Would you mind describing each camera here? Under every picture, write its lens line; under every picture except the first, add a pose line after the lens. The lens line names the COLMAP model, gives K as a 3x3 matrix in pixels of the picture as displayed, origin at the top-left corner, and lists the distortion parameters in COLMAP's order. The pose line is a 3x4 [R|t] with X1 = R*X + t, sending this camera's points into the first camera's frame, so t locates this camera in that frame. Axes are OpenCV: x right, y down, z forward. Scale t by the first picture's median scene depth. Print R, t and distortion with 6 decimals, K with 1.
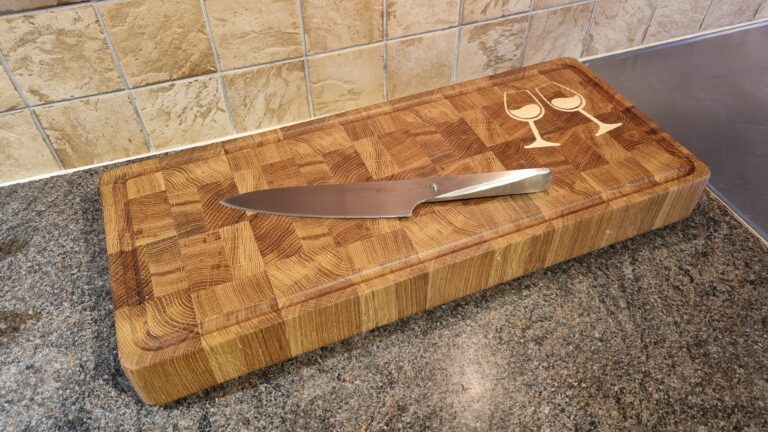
lens RADIAL K [[573.5, 0, 383.4], [0, 573.5, 211.6], [0, 0, 1]] dist [0.047959, -0.038599]
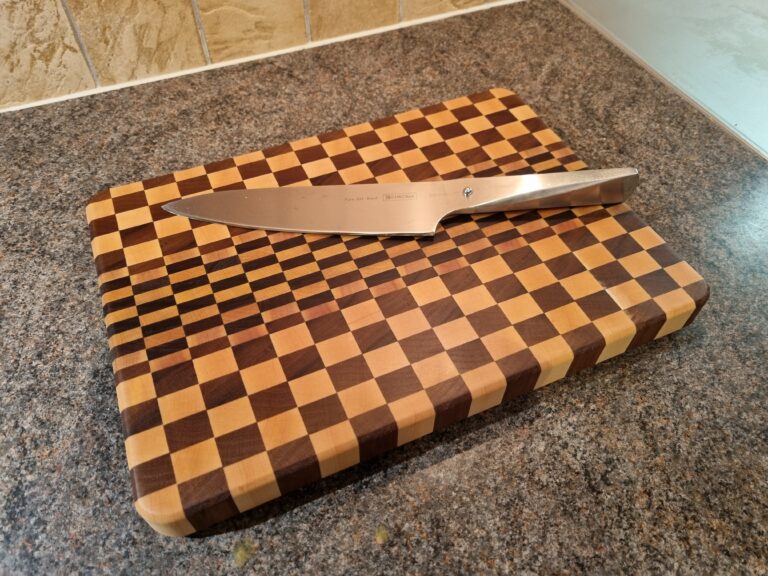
lens RADIAL K [[587.4, 0, 379.8], [0, 587.4, 278.6], [0, 0, 1]] dist [0.038669, -0.033312]
pose [[0.997603, -0.043962, 0.053430, 0.060549], [0.039183, 0.995400, 0.087428, 0.074021], [-0.057027, -0.085125, 0.994737, 0.313270]]
